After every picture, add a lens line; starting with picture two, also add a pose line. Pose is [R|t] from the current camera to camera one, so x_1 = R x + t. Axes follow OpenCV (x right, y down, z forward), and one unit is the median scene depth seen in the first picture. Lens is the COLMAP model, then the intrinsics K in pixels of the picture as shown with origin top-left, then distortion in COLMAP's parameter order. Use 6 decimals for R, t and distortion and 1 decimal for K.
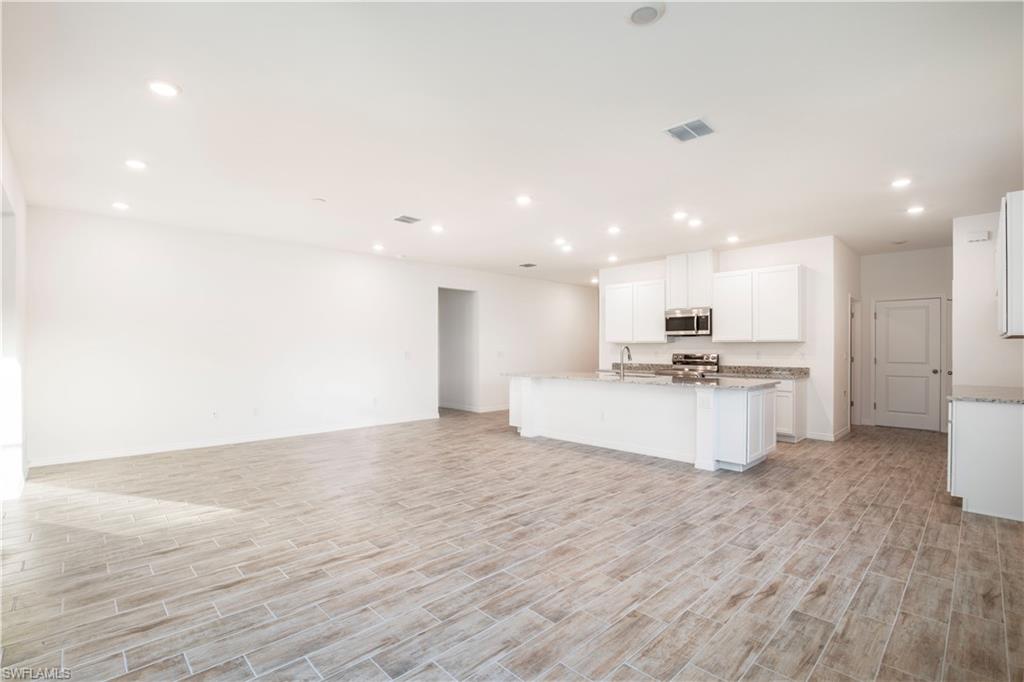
lens RADIAL K [[470.1, 0, 514.4], [0, 470.1, 345.9], [0, 0, 1]] dist [-0.024431, 0.001974]
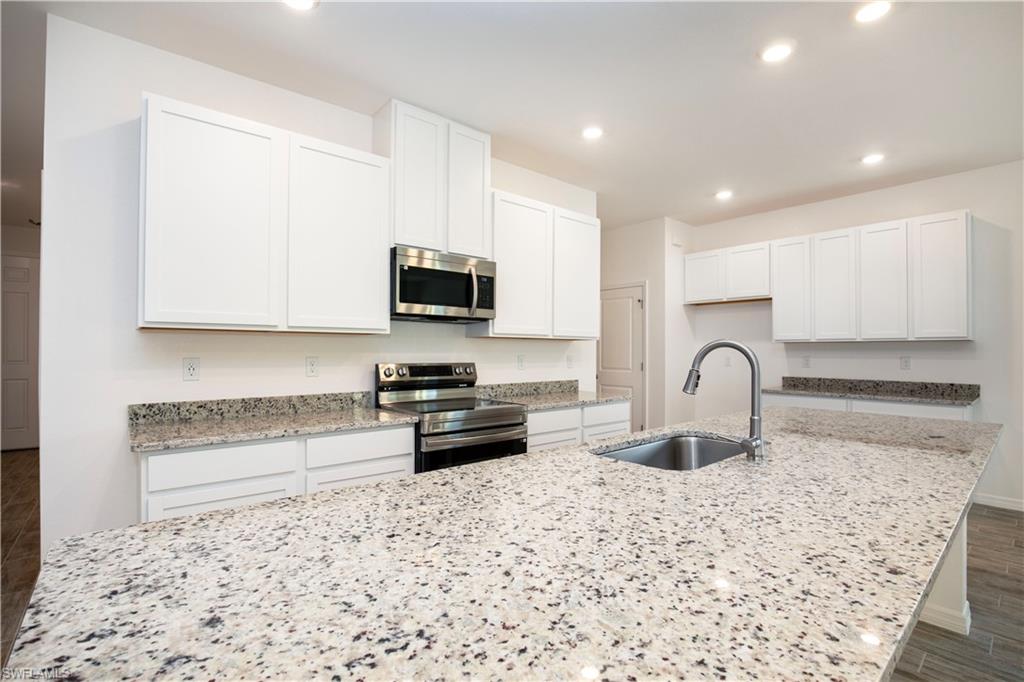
lens RADIAL K [[481.7, 0, 510.2], [0, 481.7, 348.8], [0, 0, 1]] dist [-0.001180, 0.000152]
pose [[0.062877, 0.006207, 0.998002, -0.046610], [-0.006275, 0.999963, -0.005824, 0.006810], [-0.998002, -0.005896, 0.062913, 0.949143]]
